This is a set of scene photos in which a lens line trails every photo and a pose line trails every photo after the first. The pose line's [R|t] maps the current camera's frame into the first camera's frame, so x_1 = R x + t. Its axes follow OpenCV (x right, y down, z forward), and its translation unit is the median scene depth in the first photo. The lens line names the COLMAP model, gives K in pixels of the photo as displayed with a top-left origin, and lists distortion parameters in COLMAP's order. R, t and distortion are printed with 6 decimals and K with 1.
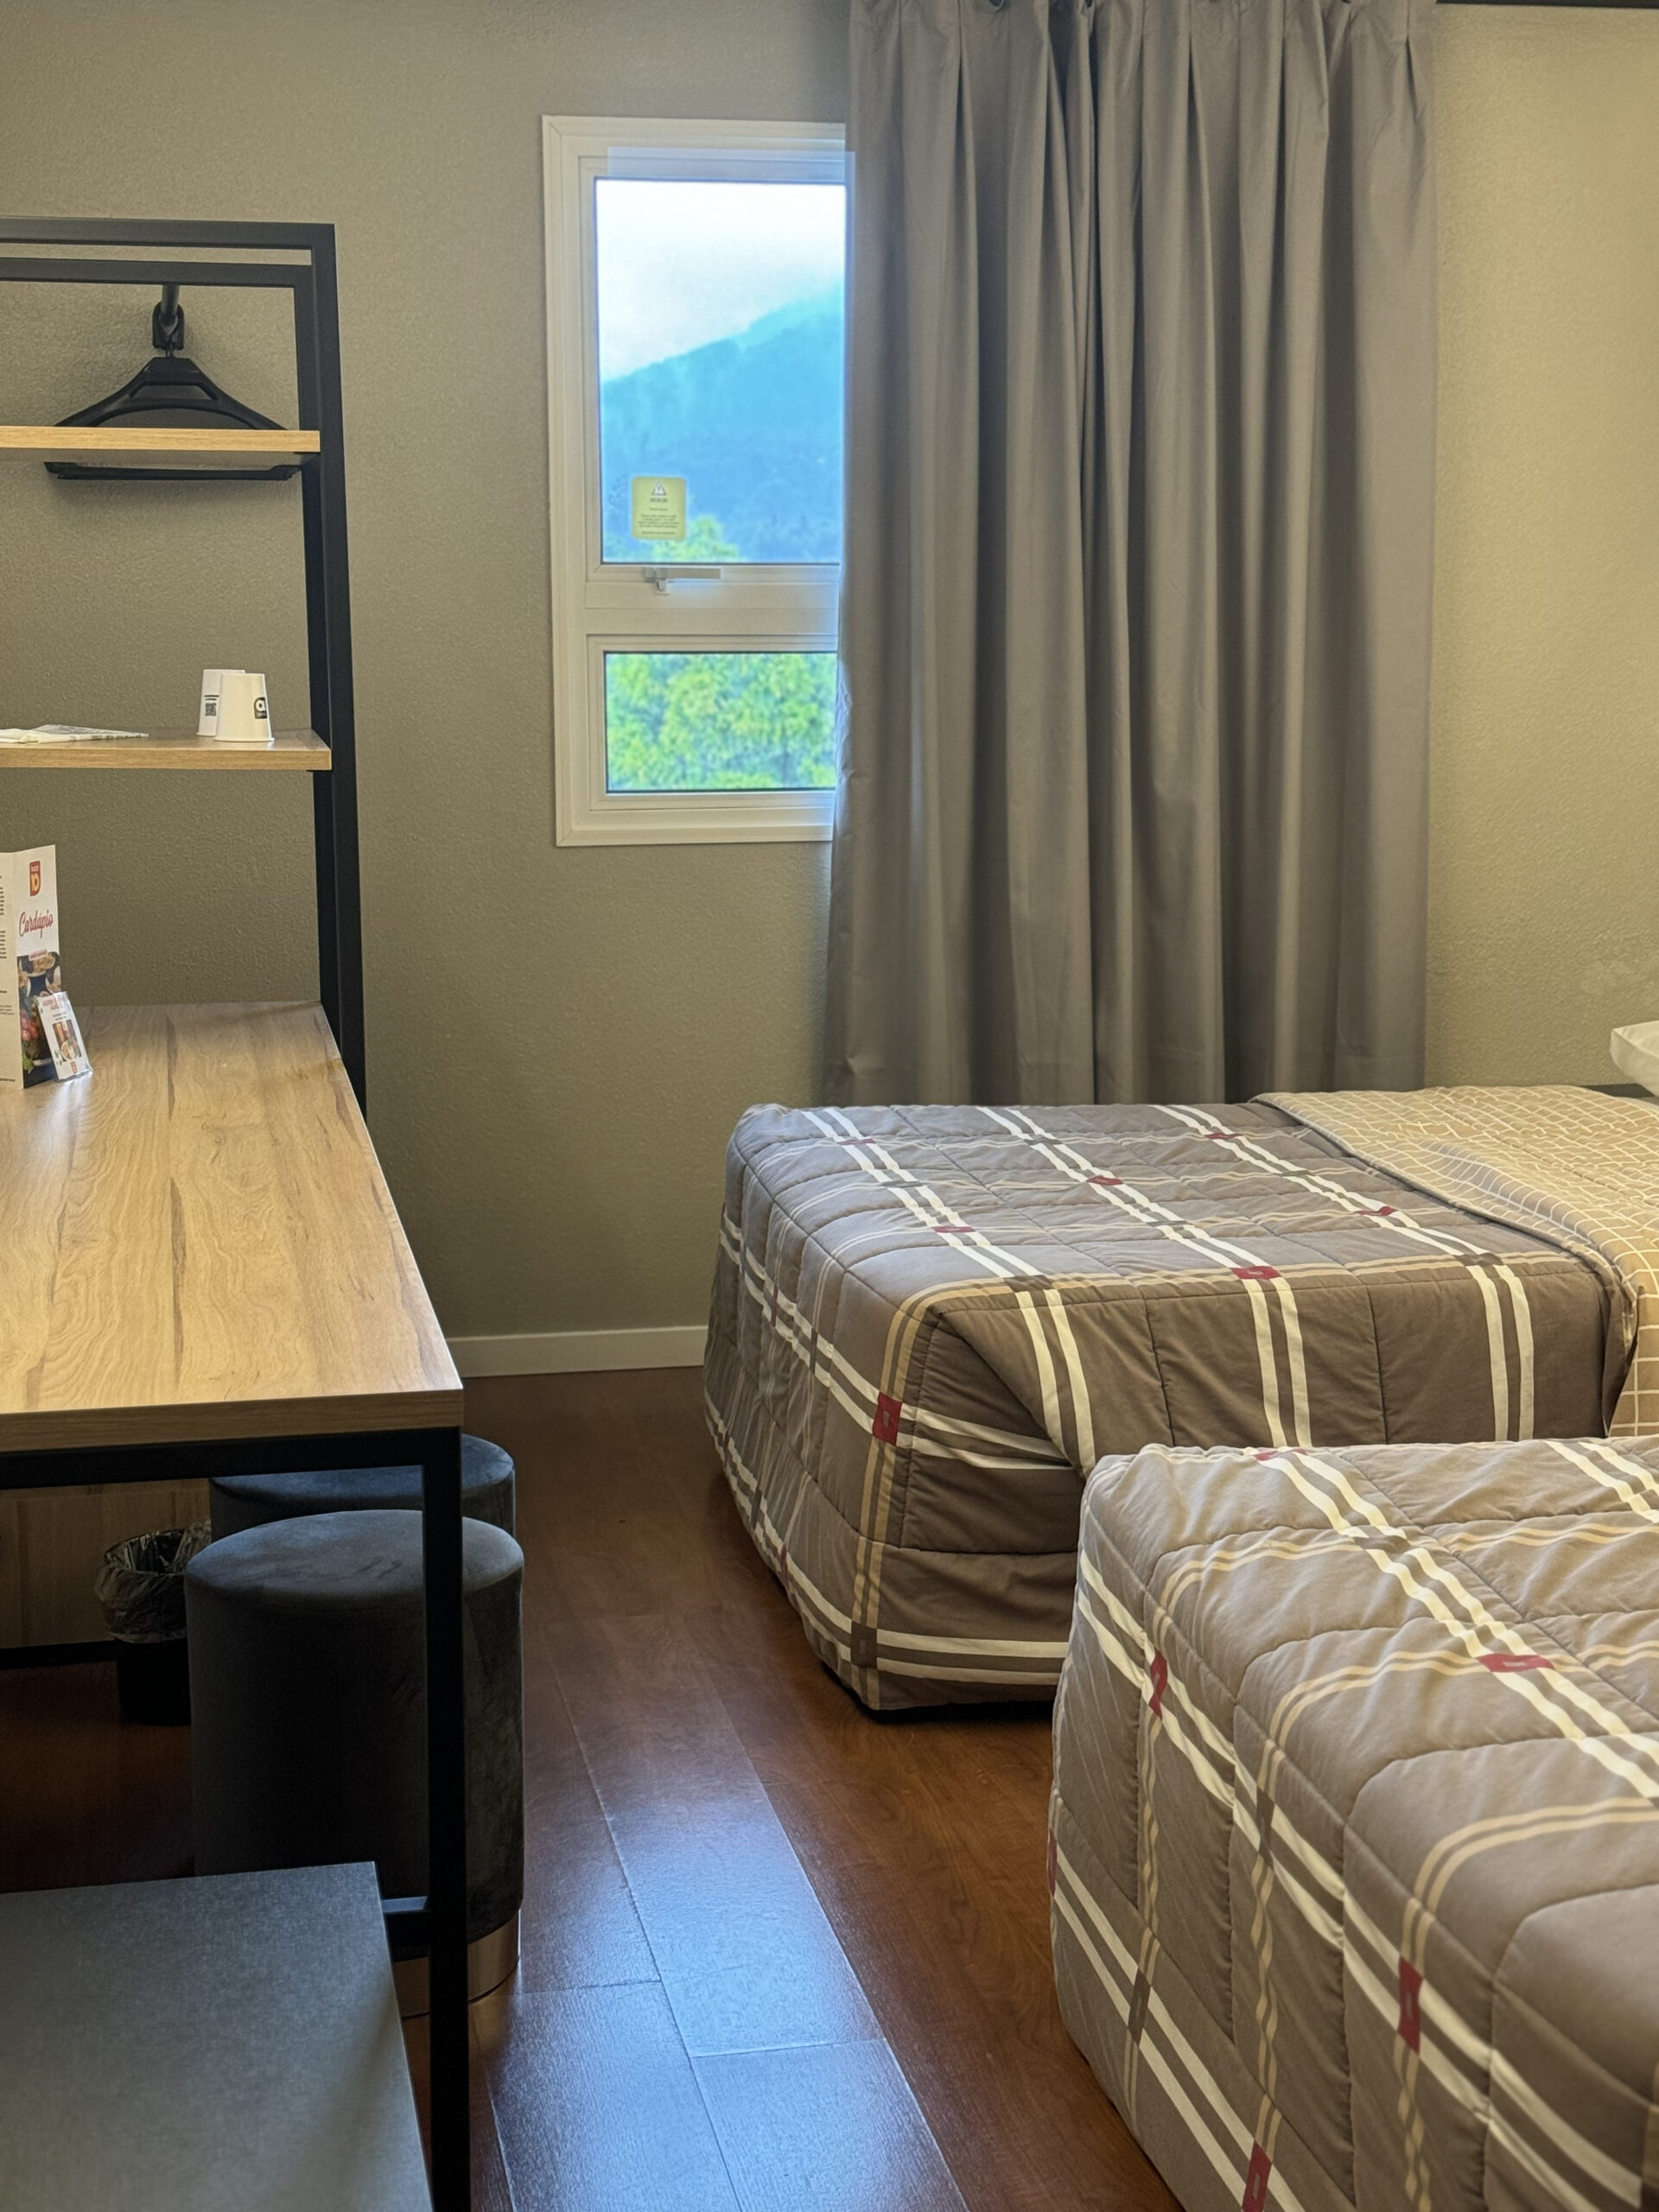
lens RADIAL K [[3334.2, 0, 836.4], [0, 3334.2, 1100.0], [0, 0, 1]] dist [0.110341, 0.000000]
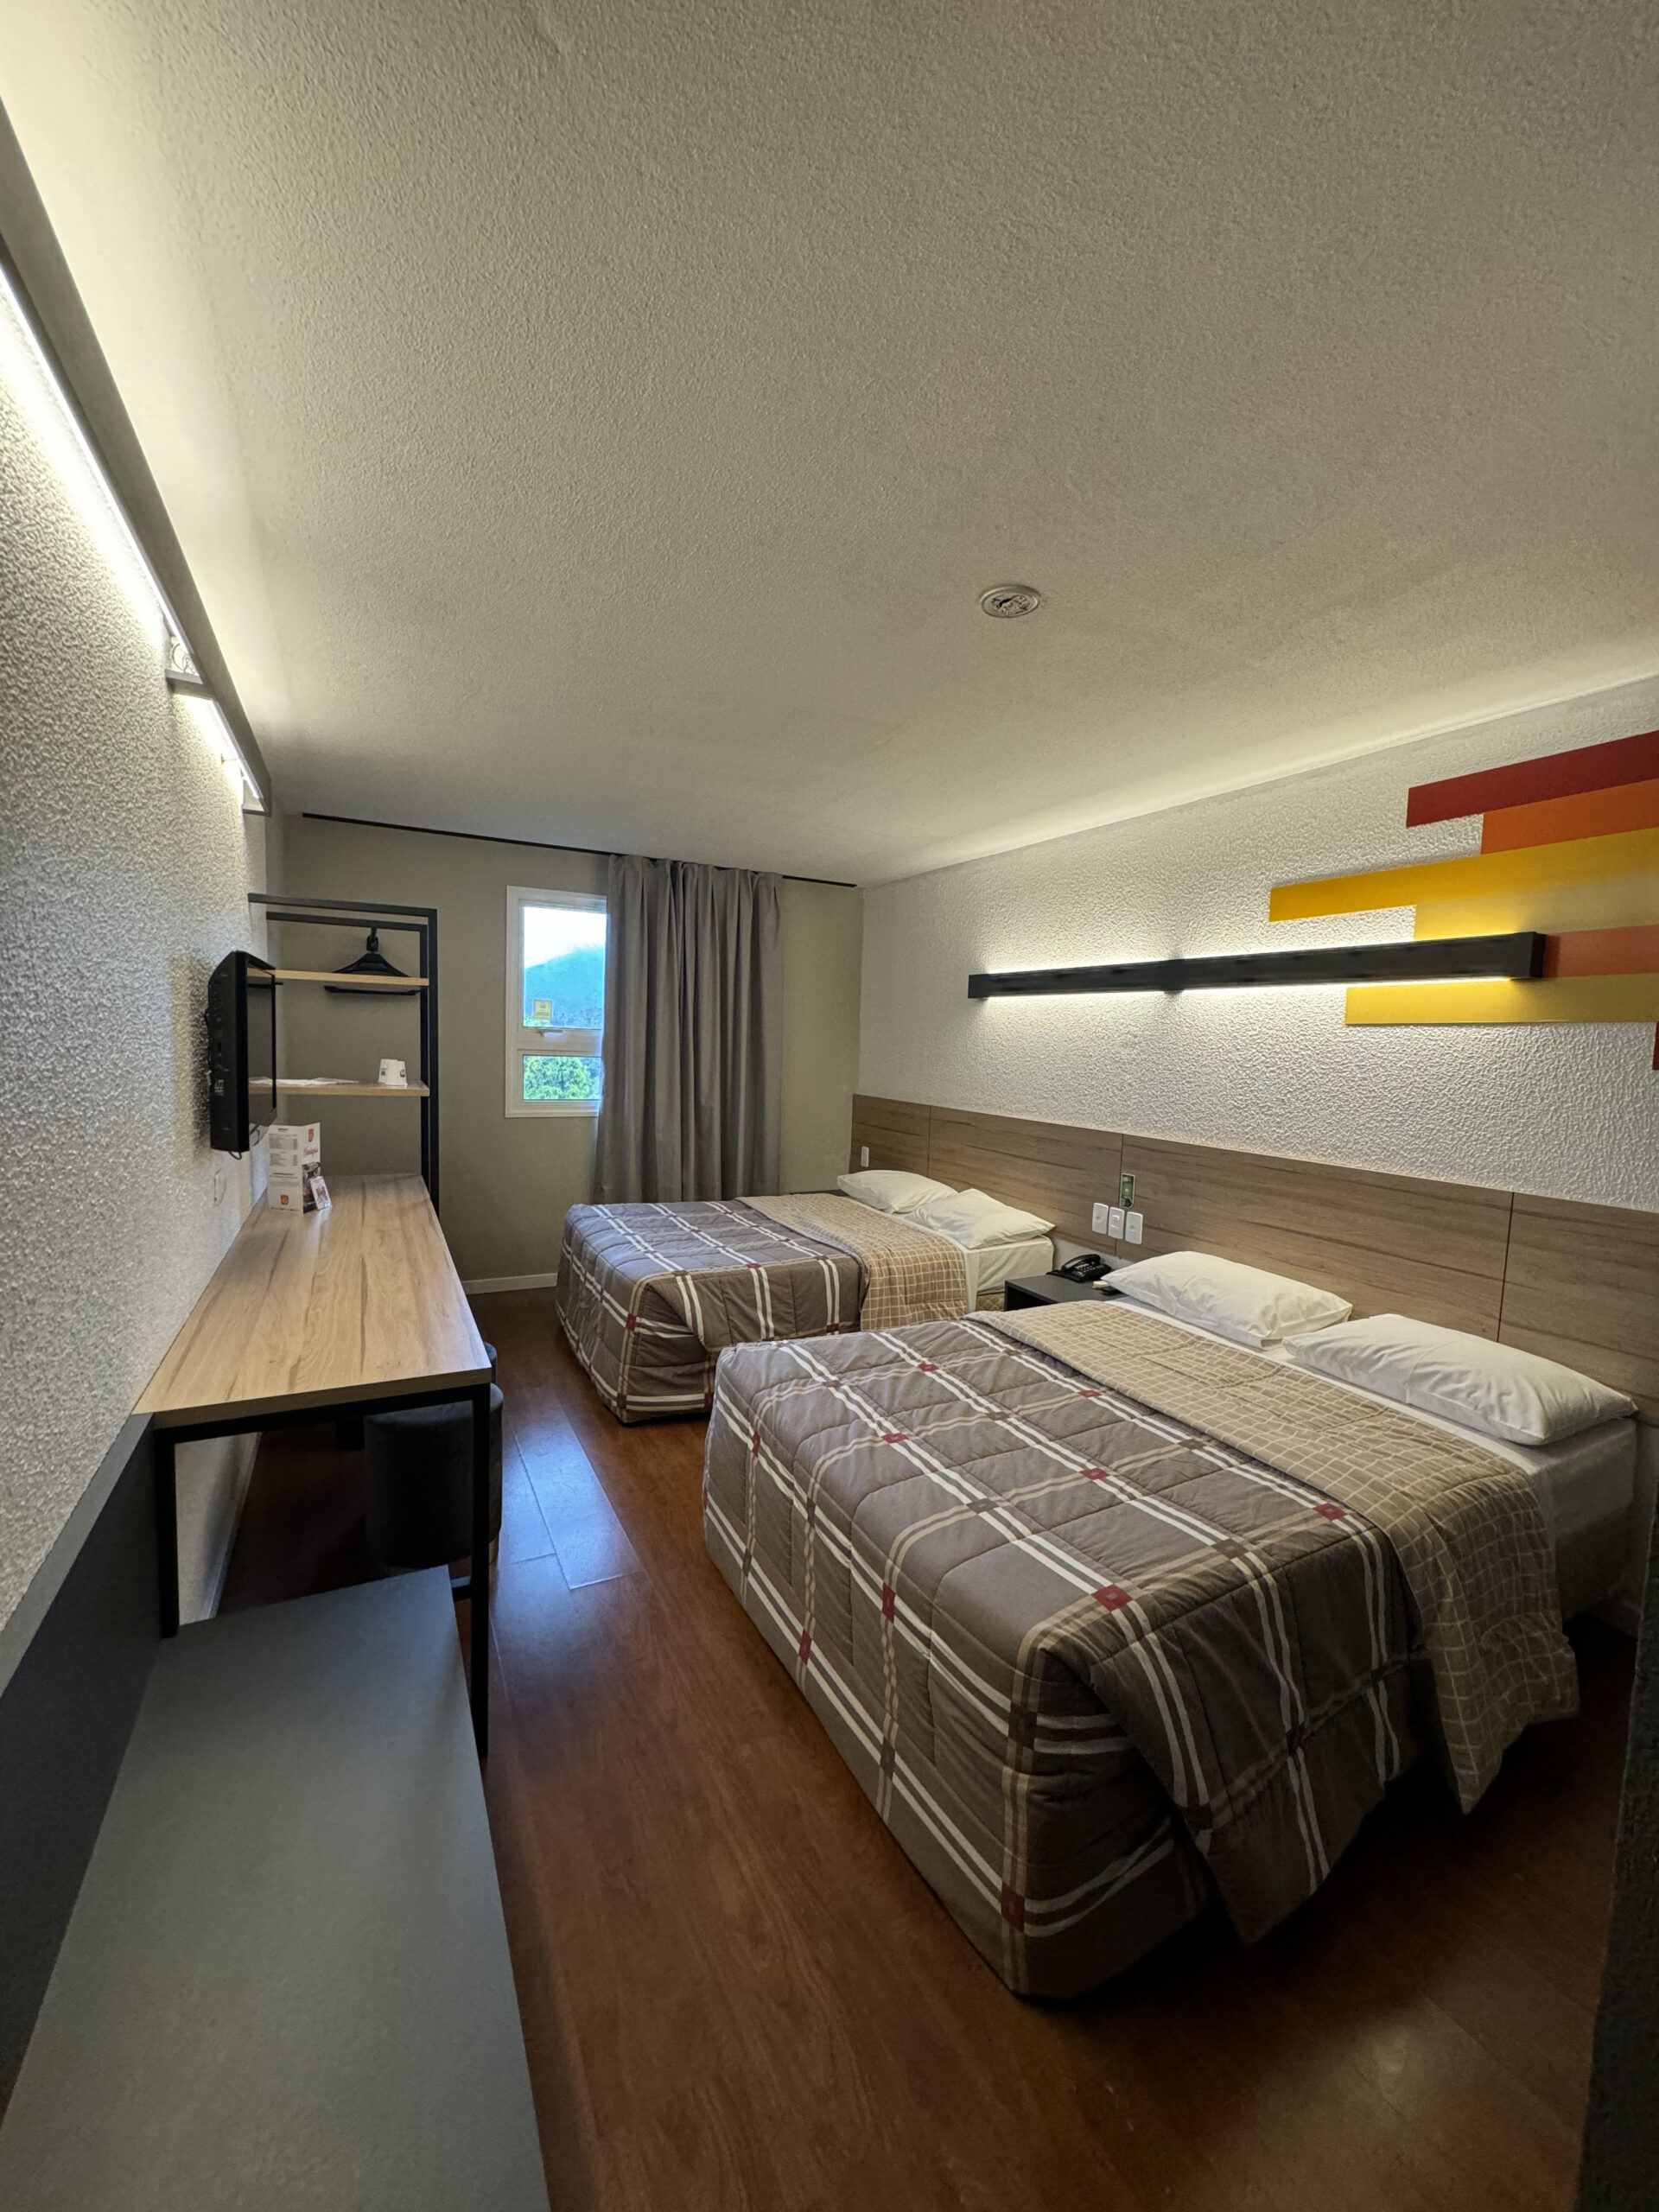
lens RADIAL K [[880.1, 0, 832.7], [0, 880.1, 1106.9], [0, 0, 1]] dist [-0.006526, 0.000284]
pose [[0.957401, 0.014941, 0.288376, -0.040404], [0.006391, 0.997320, -0.072889, -0.034934], [-0.288692, 0.071626, 0.954739, 0.201433]]
